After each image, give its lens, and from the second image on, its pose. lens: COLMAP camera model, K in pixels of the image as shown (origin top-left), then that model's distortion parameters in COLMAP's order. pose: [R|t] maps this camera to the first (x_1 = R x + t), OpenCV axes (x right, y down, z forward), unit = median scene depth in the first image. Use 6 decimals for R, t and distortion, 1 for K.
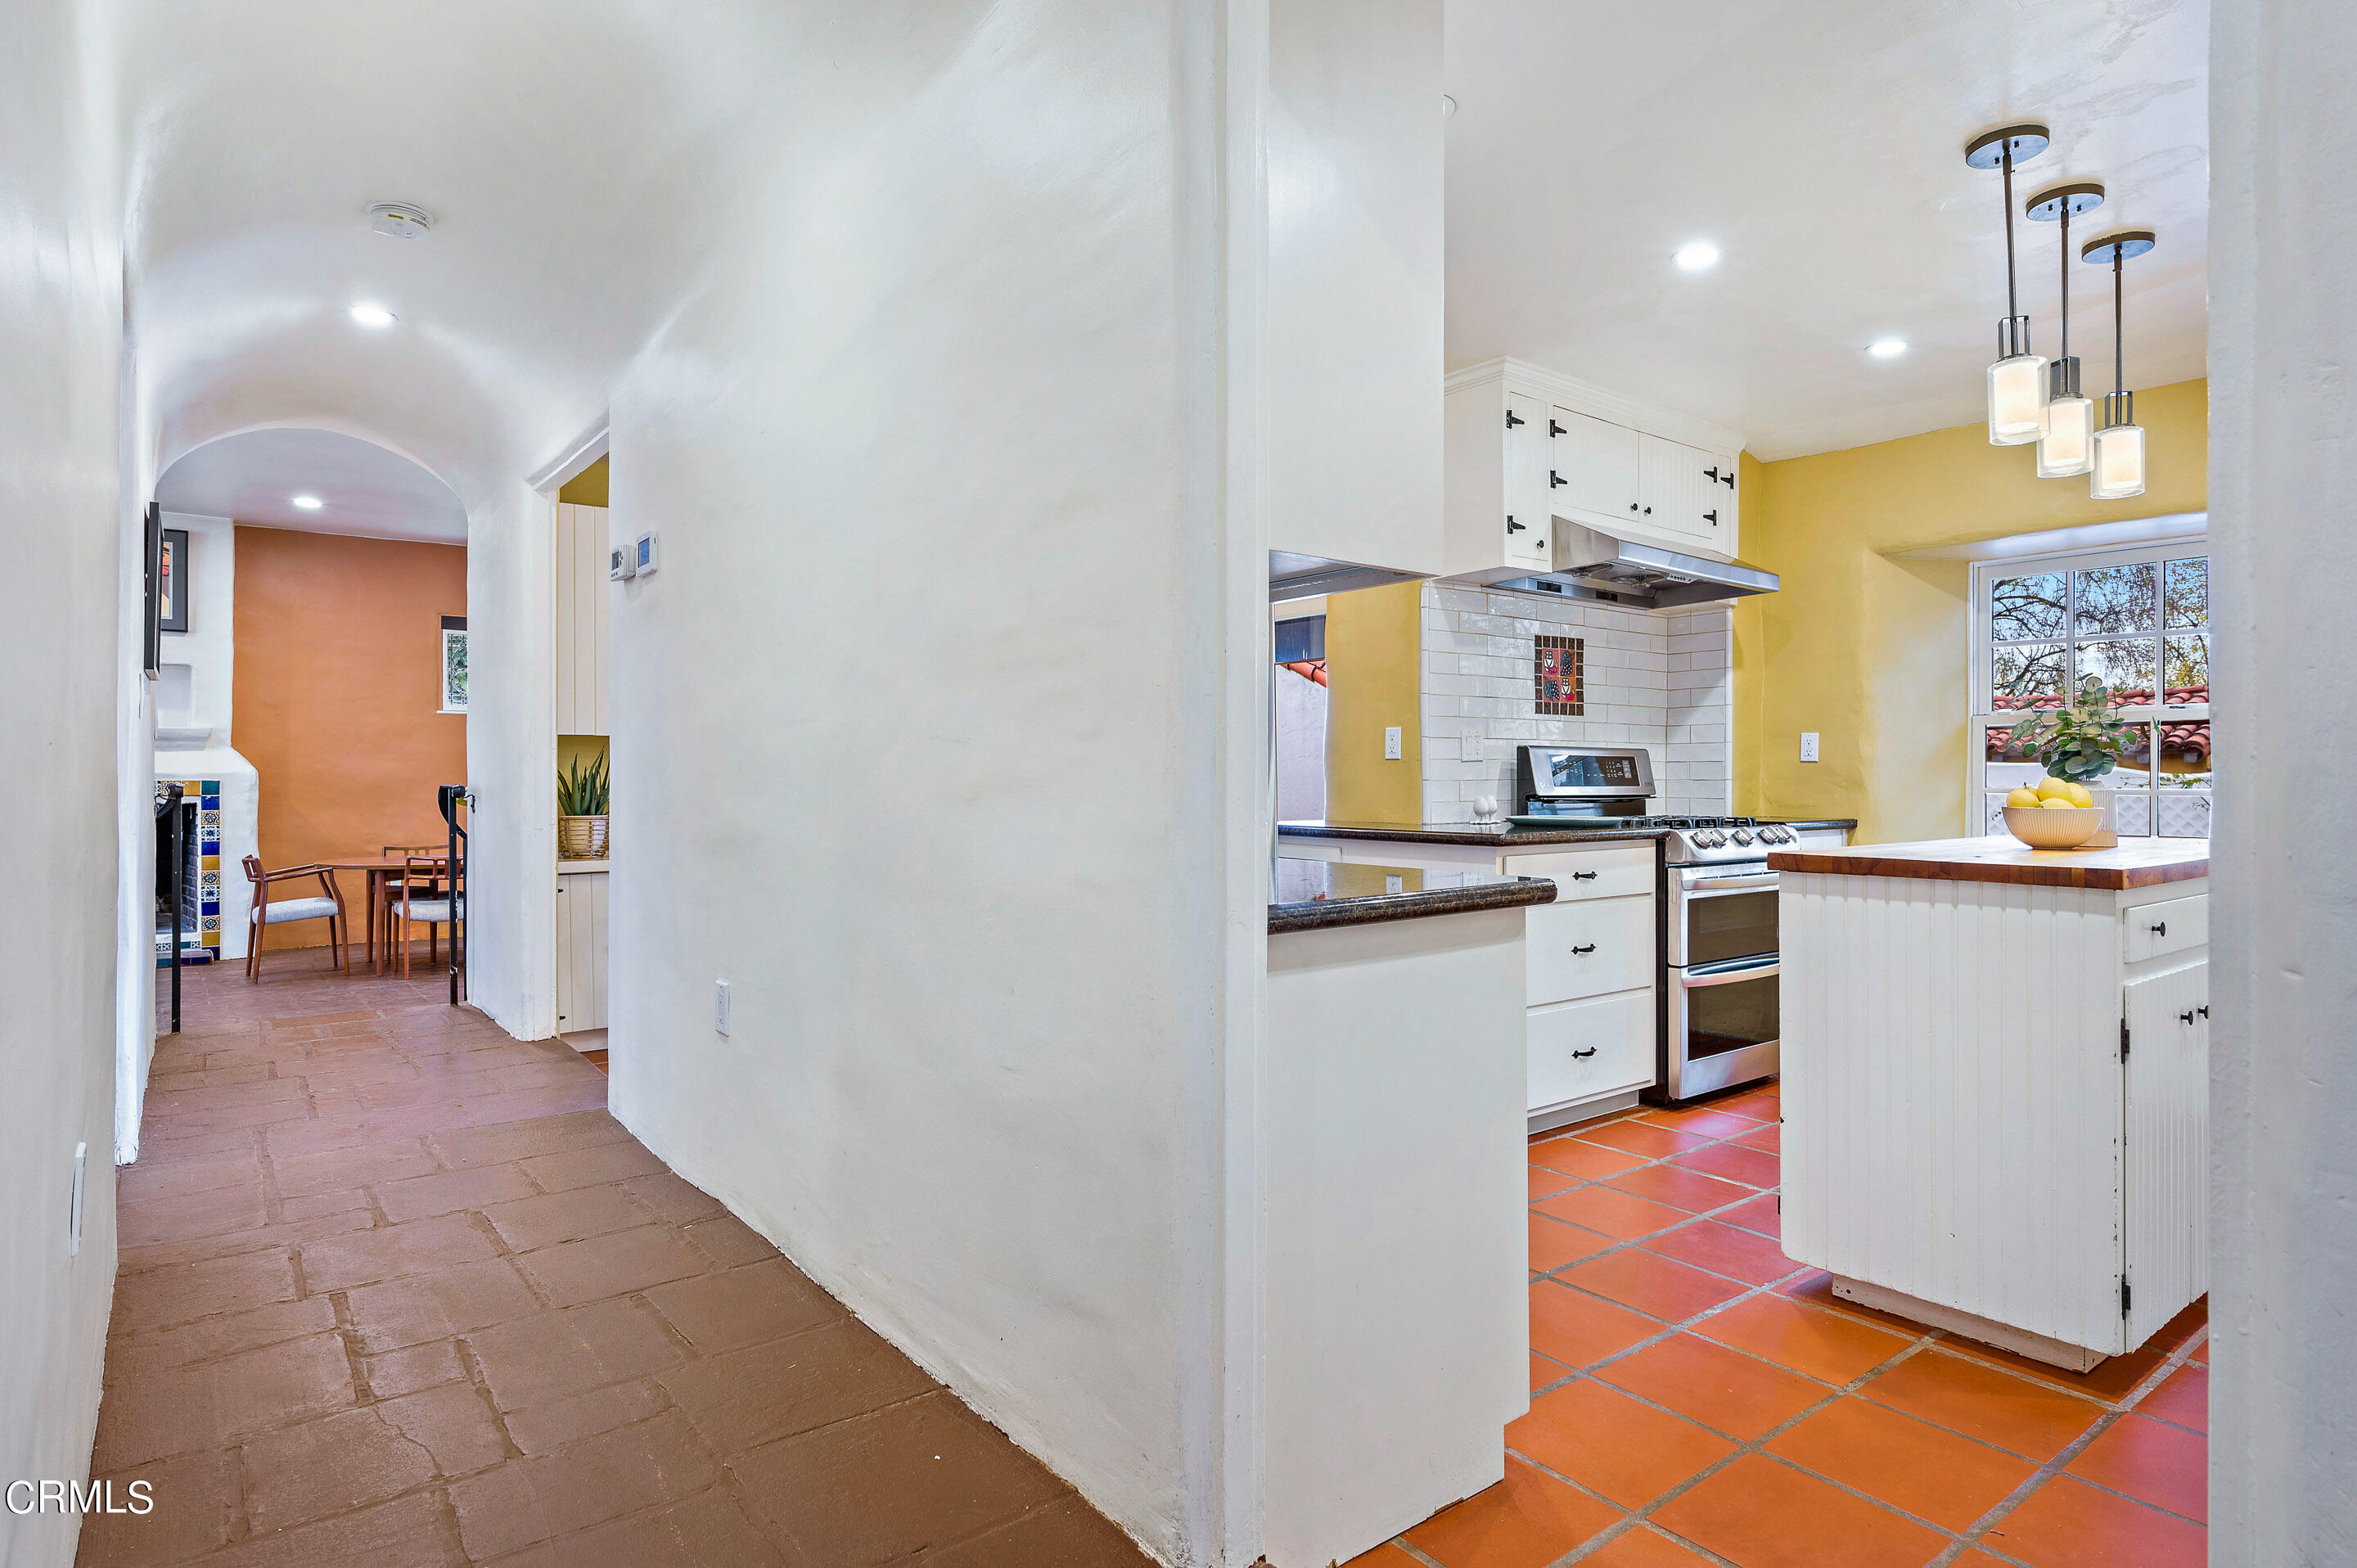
lens RADIAL K [[1238.5, 0, 1189.3], [0, 1238.5, 769.8], [0, 0, 1]] dist [-0.004550, -0.002262]
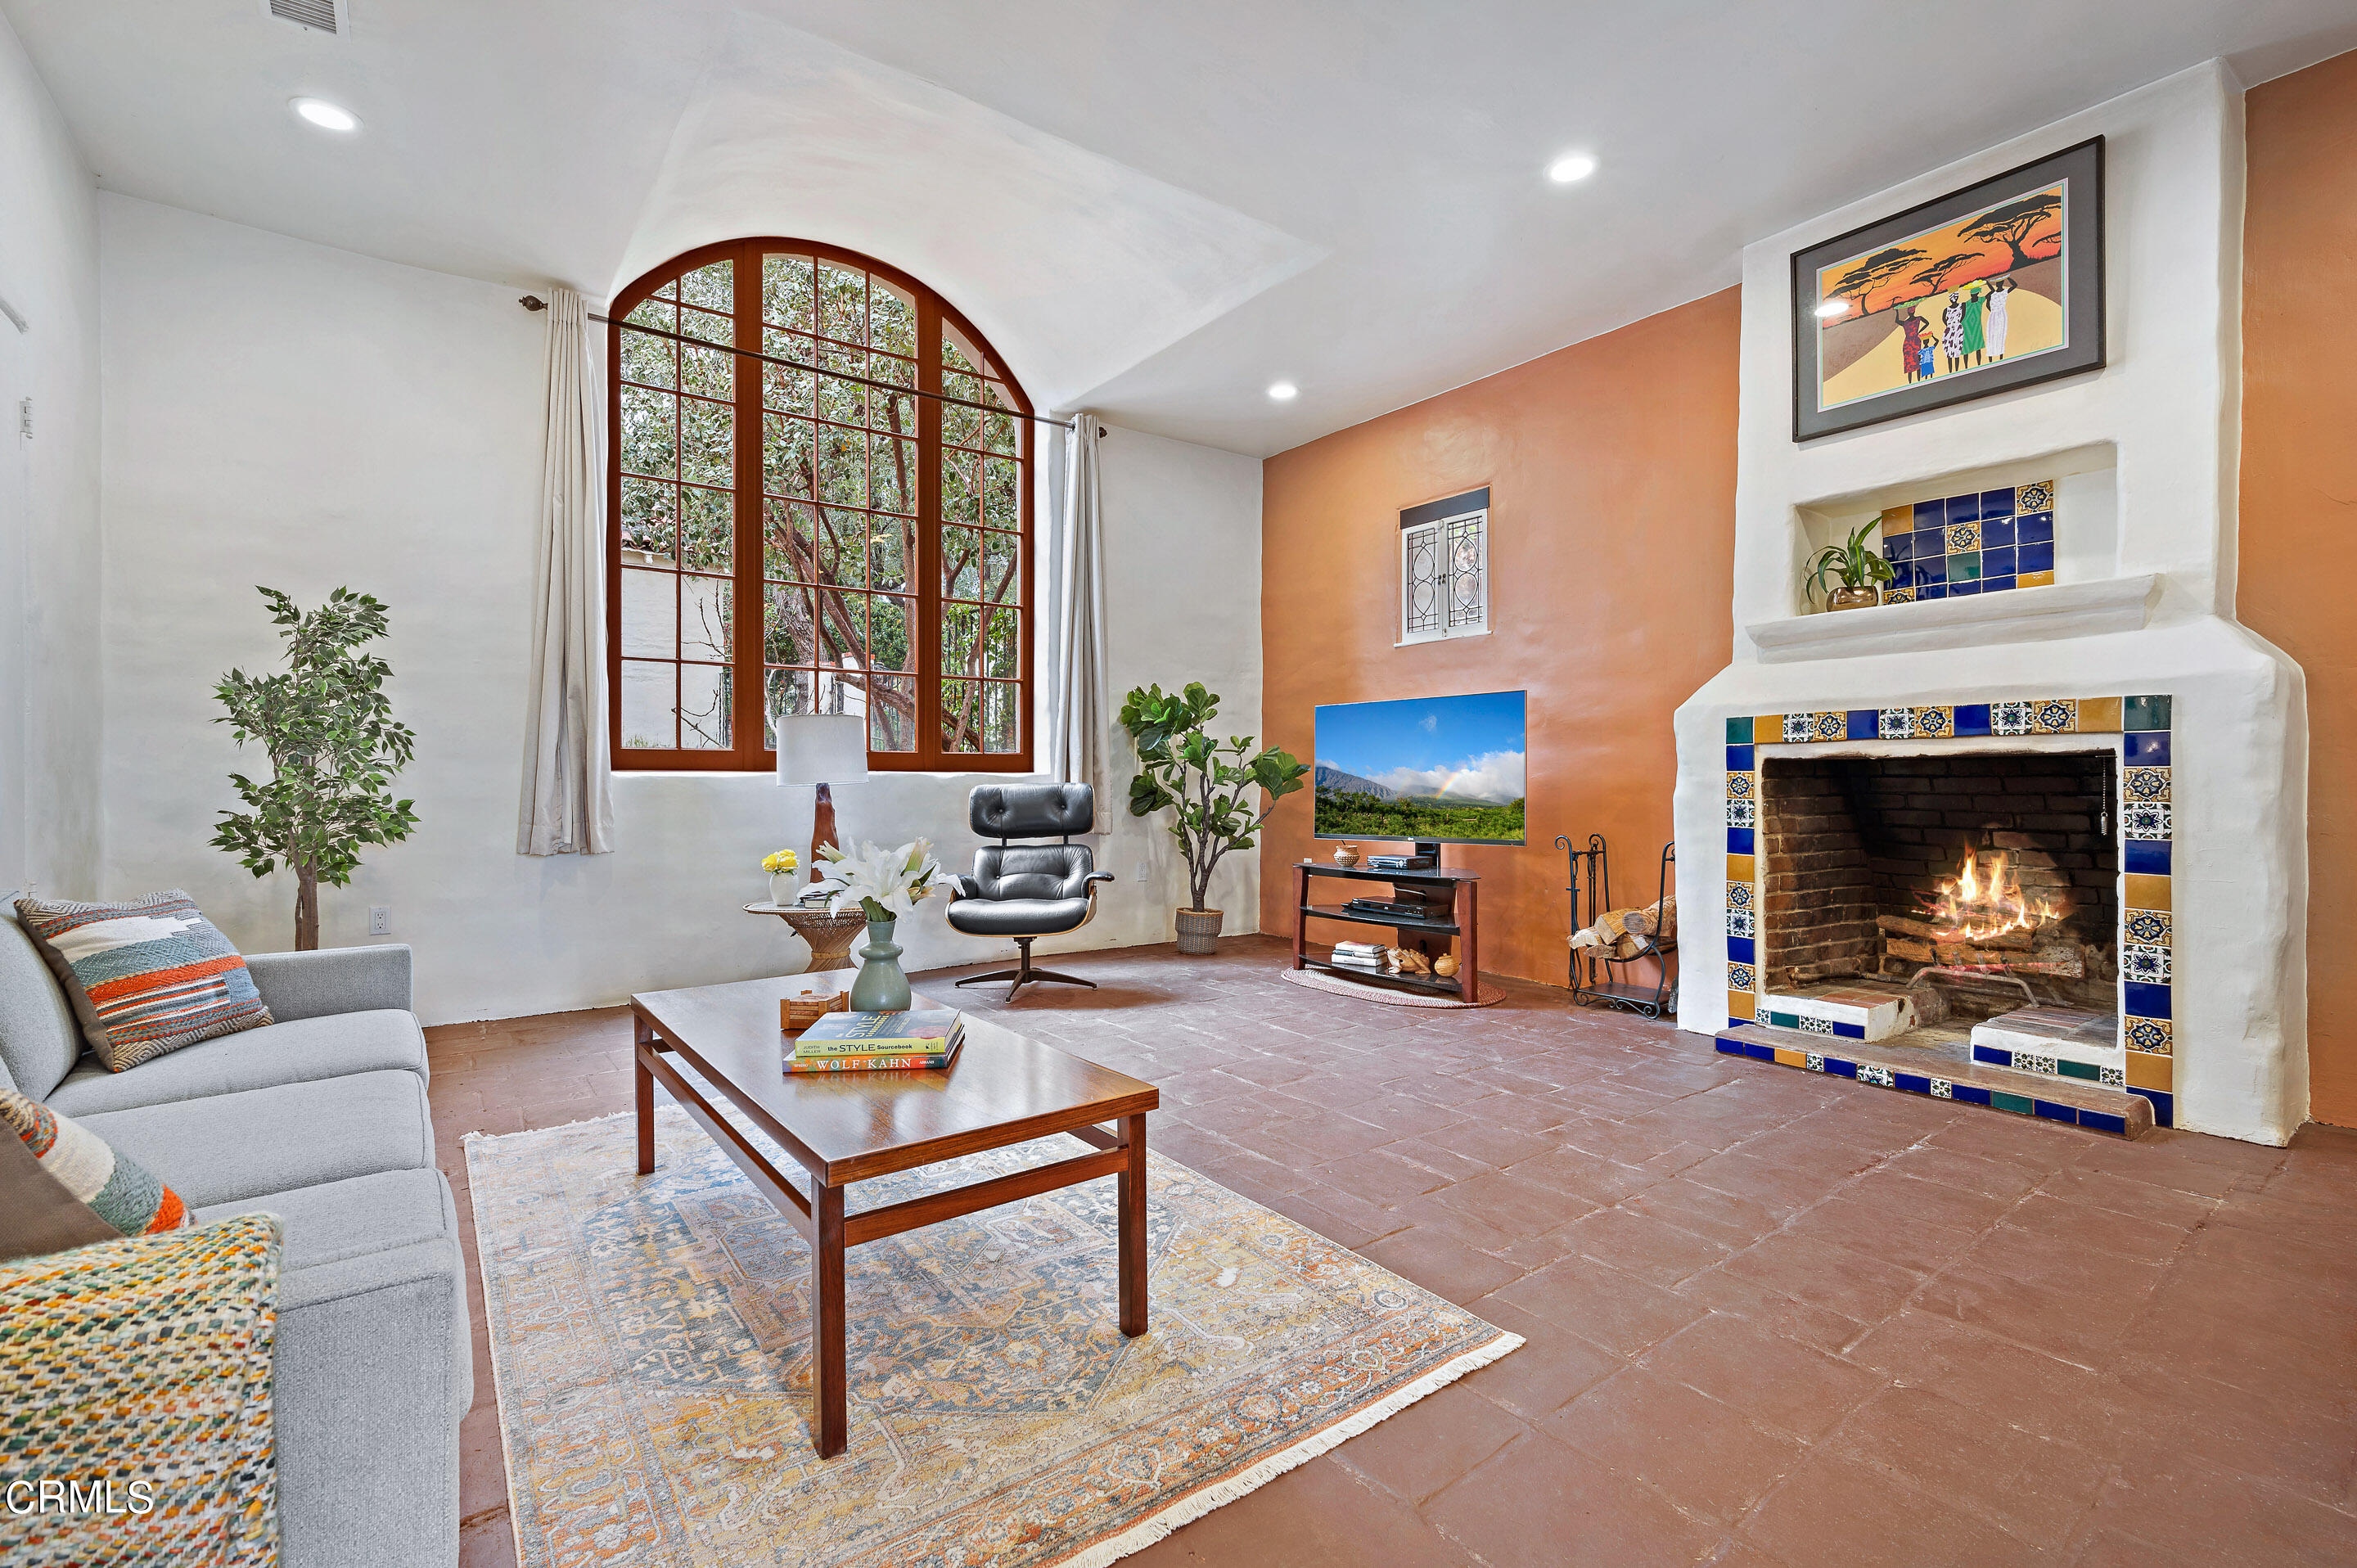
lens RADIAL K [[1052.3, 0, 1180.2], [0, 1052.3, 782.5], [0, 0, 1]] dist [0.003733, -0.000426]
pose [[-0.039410, 0.001659, -0.999222, -0.420682], [0.001231, 0.999998, 0.001612, 0.037343], [0.999222, -0.001167, -0.039412, 0.684141]]
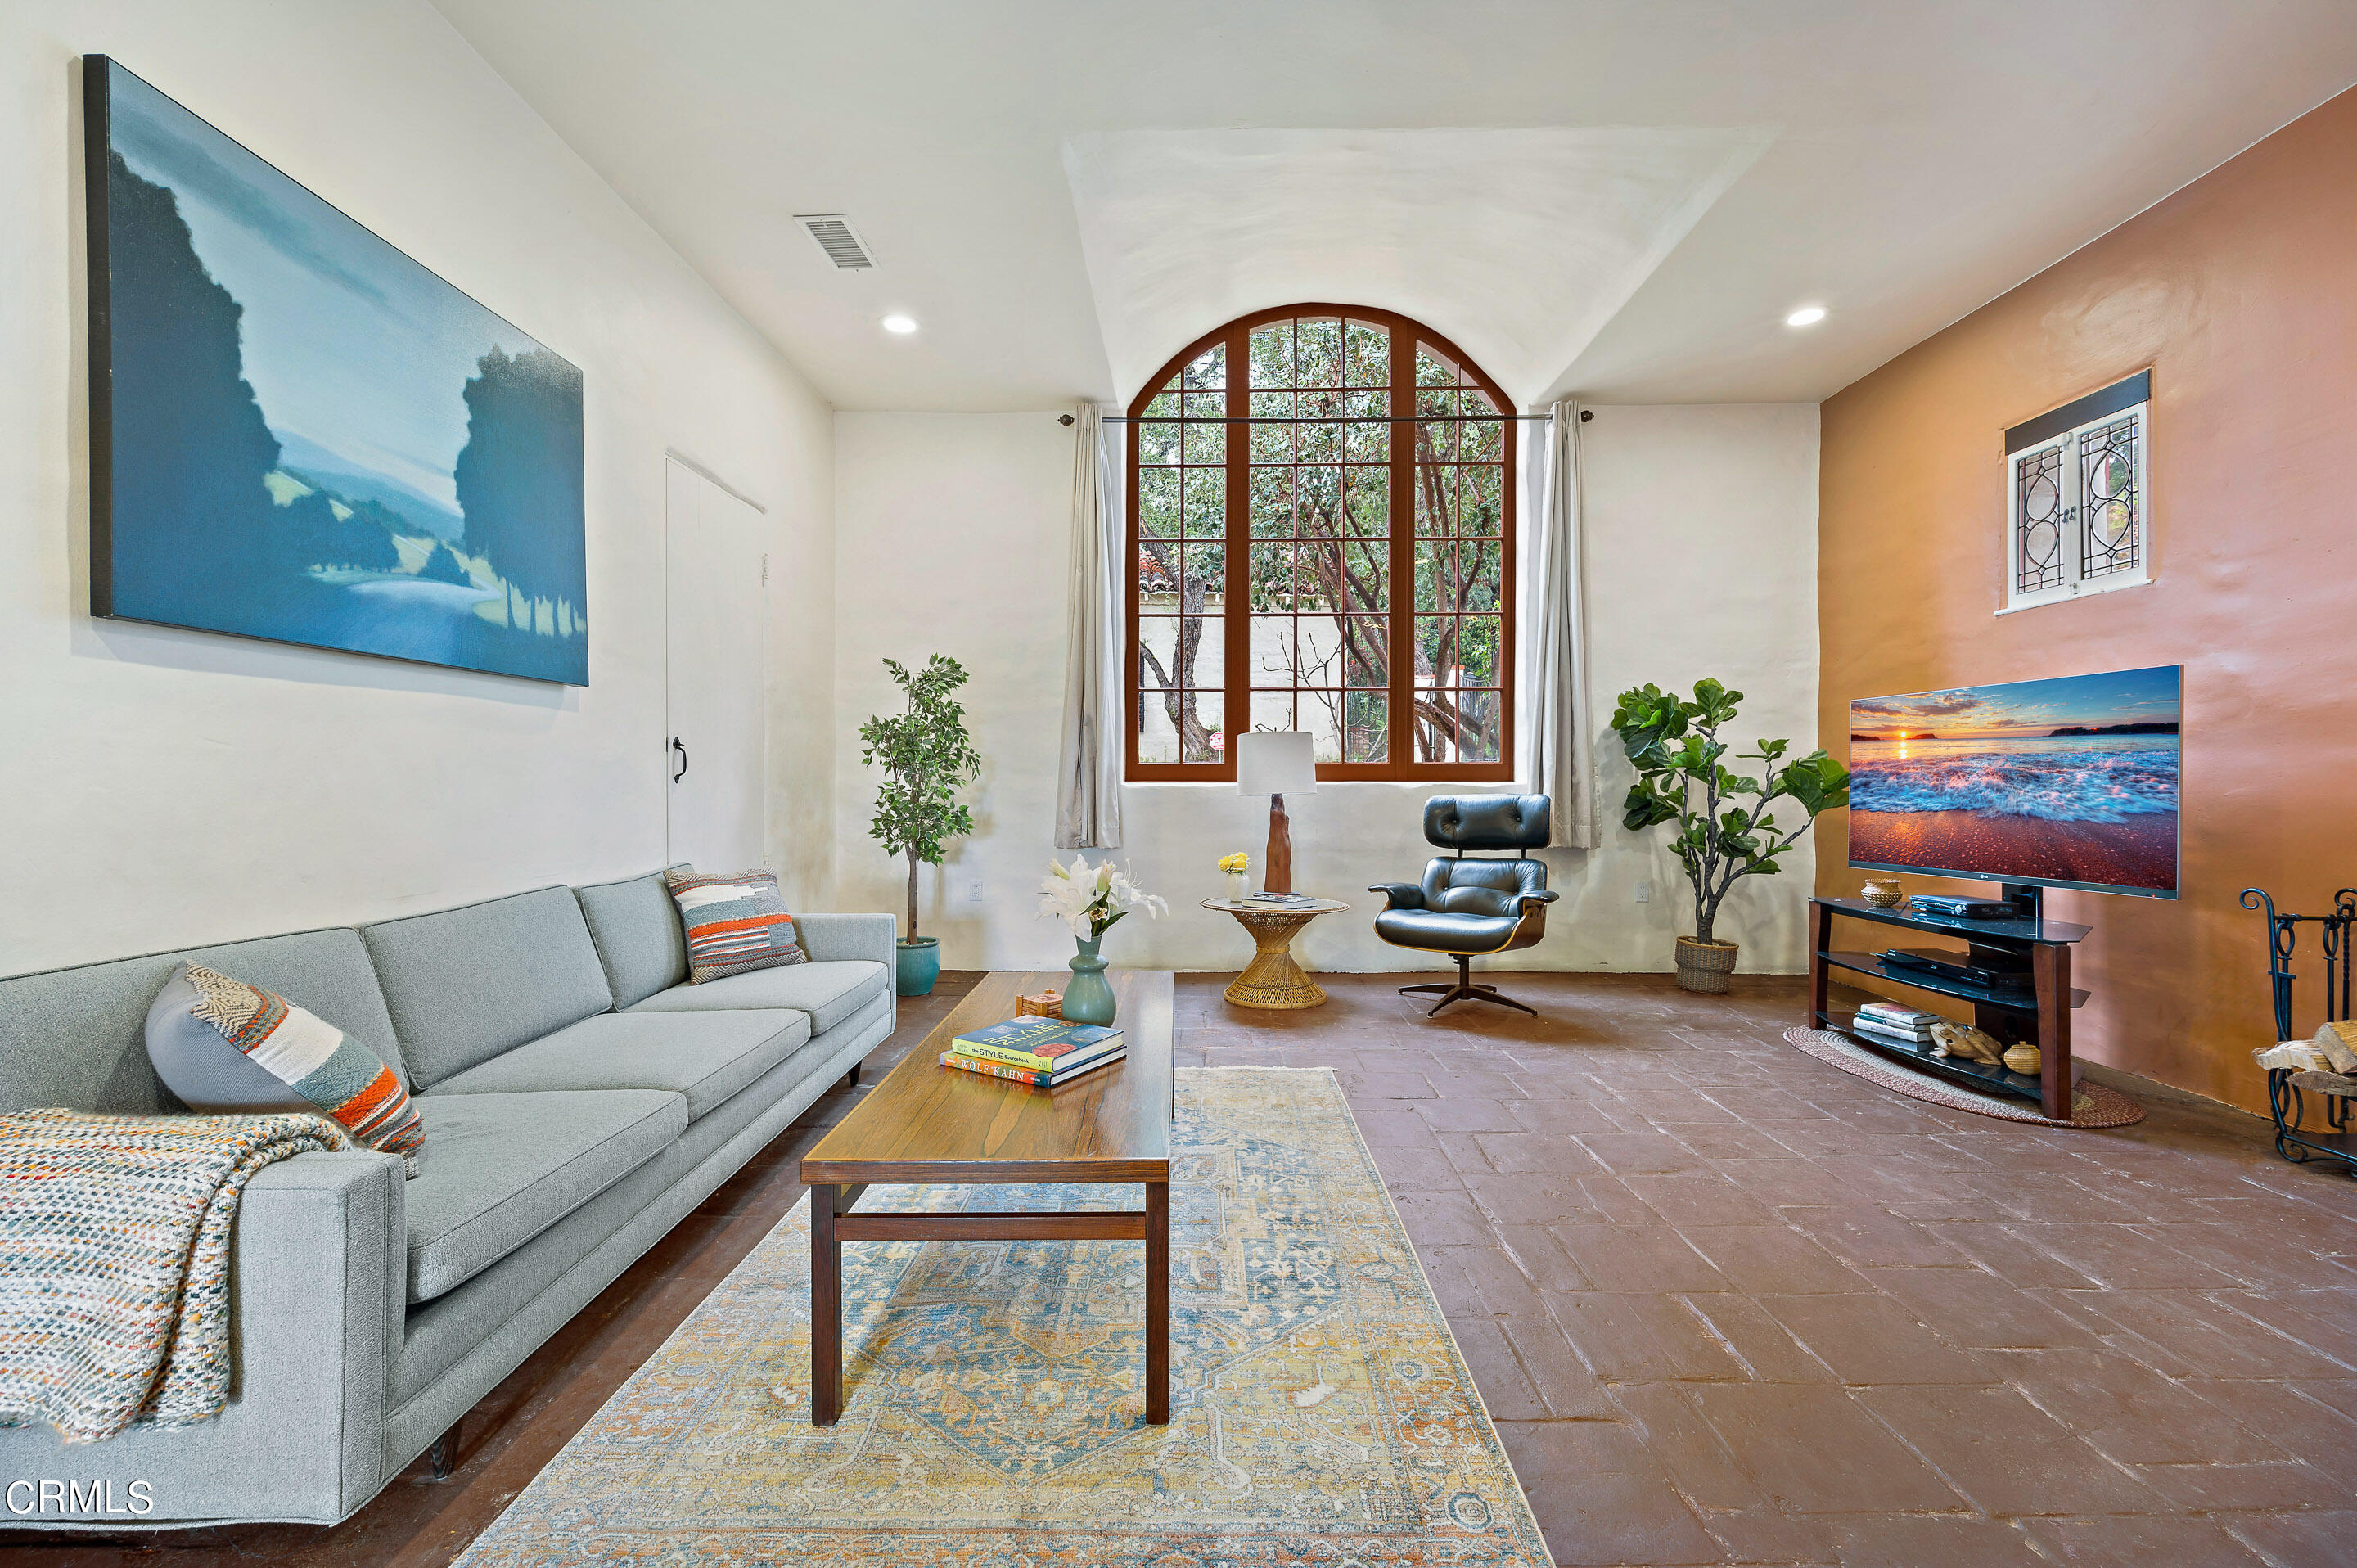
lens RADIAL K [[958.5, 0, 1184.9], [0, 958.5, 779.3], [0, 0, 1]] dist [0.000664, -0.000409]
pose [[-0.634175, -0.000476, -0.773189, -0.502972], [-0.000540, 1.000000, -0.000173, 0.030111], [0.773189, 0.000308, -0.634175, 0.787973]]
